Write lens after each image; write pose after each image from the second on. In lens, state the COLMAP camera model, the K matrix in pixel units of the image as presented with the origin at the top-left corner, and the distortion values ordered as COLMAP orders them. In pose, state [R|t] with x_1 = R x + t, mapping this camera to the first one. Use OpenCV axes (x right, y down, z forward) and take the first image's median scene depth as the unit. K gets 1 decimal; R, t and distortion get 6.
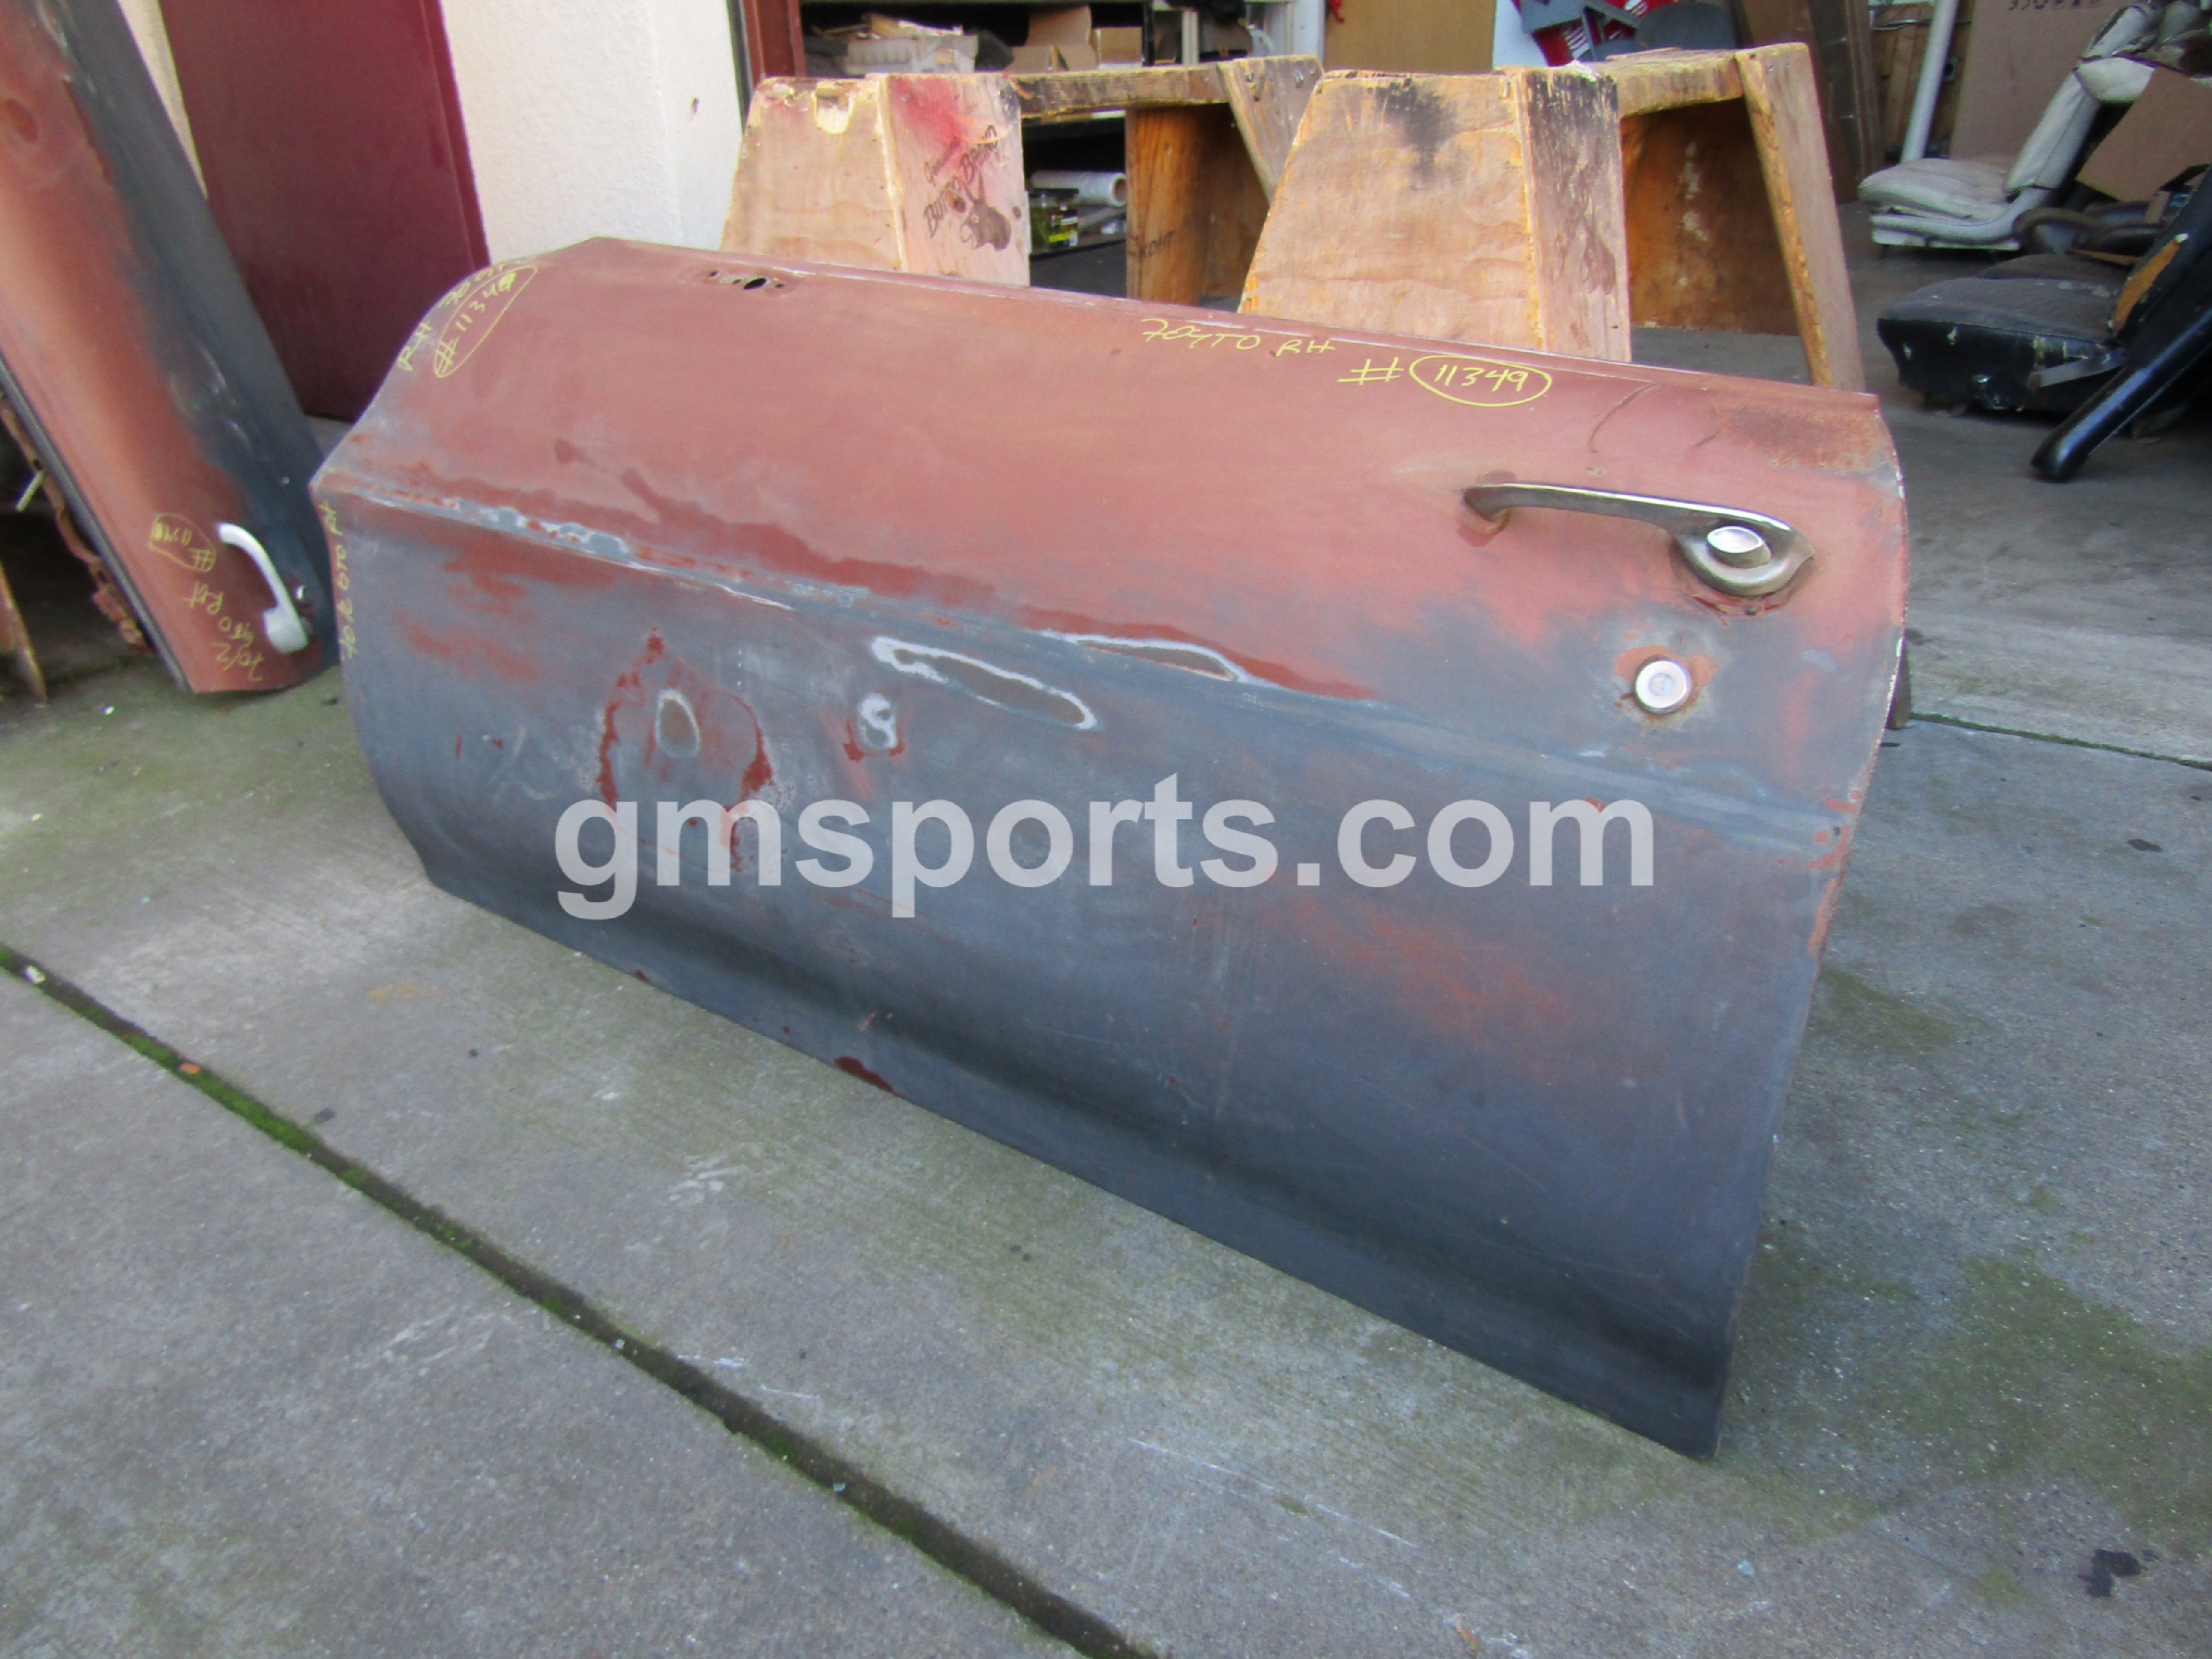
lens RADIAL K [[1561.9, 0, 1117.8], [0, 1561.9, 817.2], [0, 0, 1]] dist [-0.004189, -0.004614]
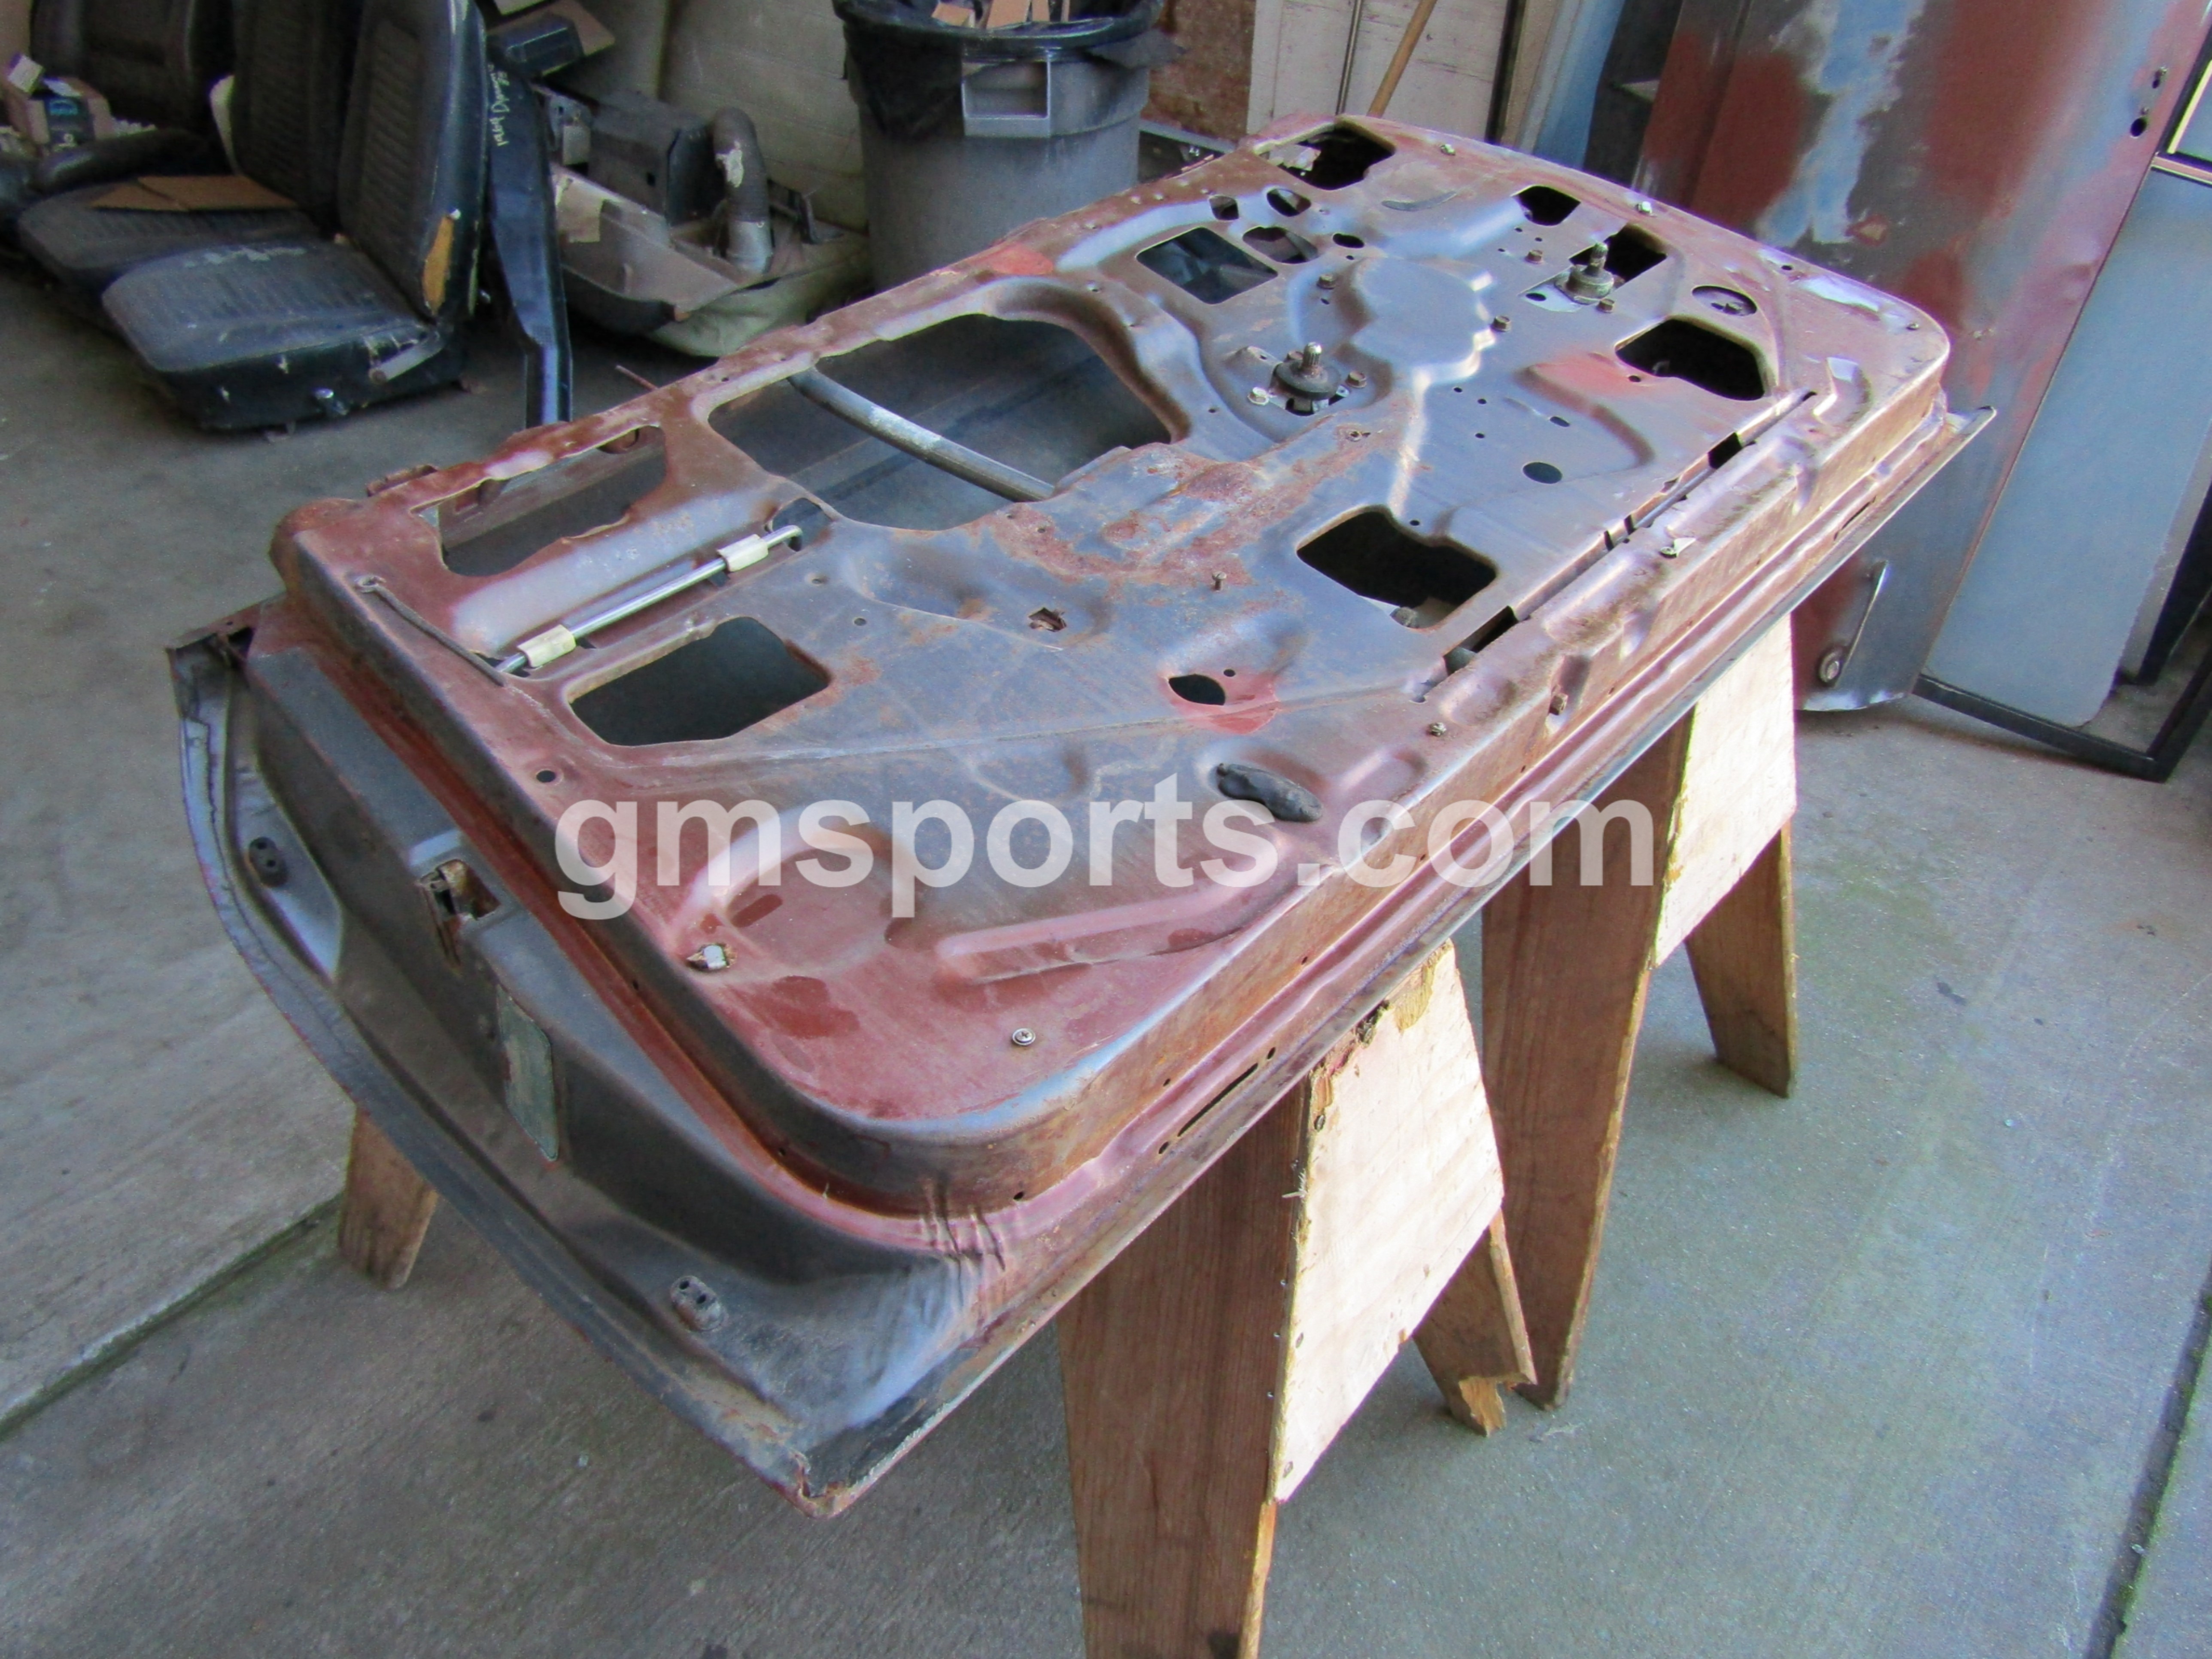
lens RADIAL K [[1572.0, 0, 1095.9], [0, 1572.0, 835.2], [0, 0, 1]] dist [-0.007303, -0.004741]
pose [[0.069320, -0.609716, 0.789583, -0.466743], [0.412401, 0.738204, 0.533836, -0.597429], [-0.908361, 0.288619, 0.302619, 0.569300]]
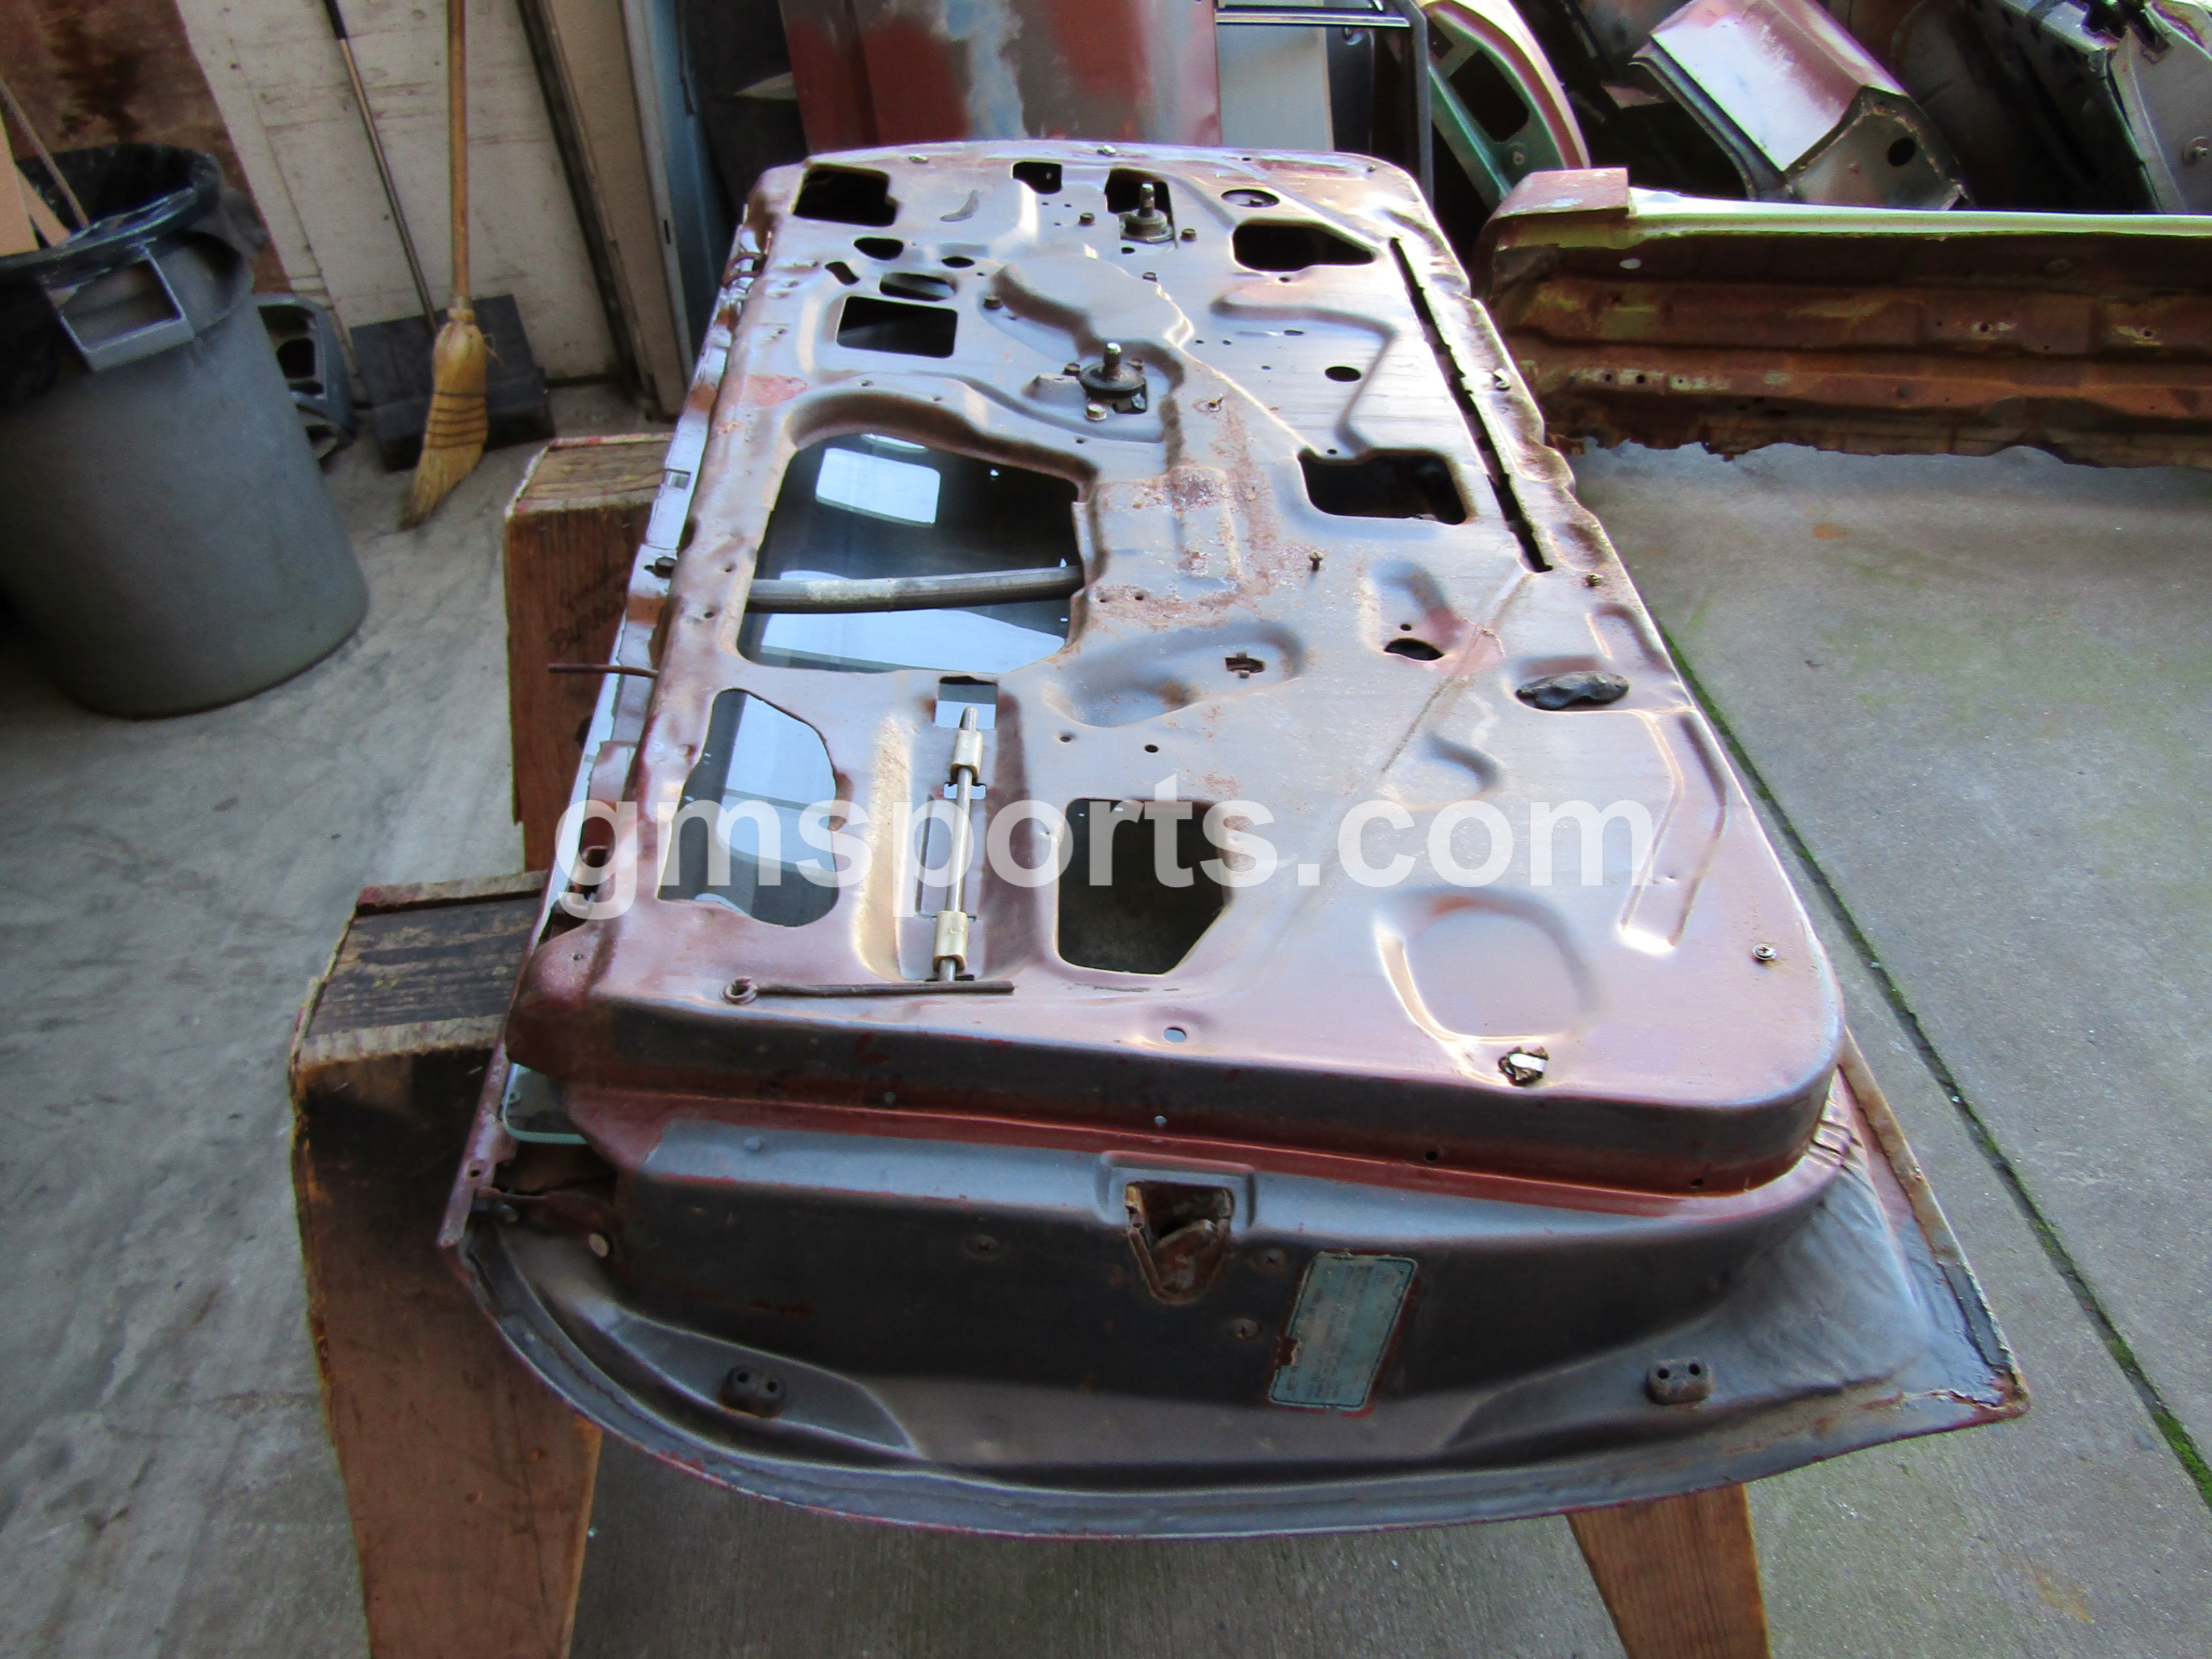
lens RADIAL K [[1568.6, 0, 1096.2], [0, 1568.6, 834.6], [0, 0, 1]] dist [-0.007187, -0.001341]
pose [[-0.621688, -0.437970, 0.649374, -0.357558], [0.427189, 0.505309, 0.749782, -0.718268], [-0.656516, 0.743536, -0.127048, 0.803226]]
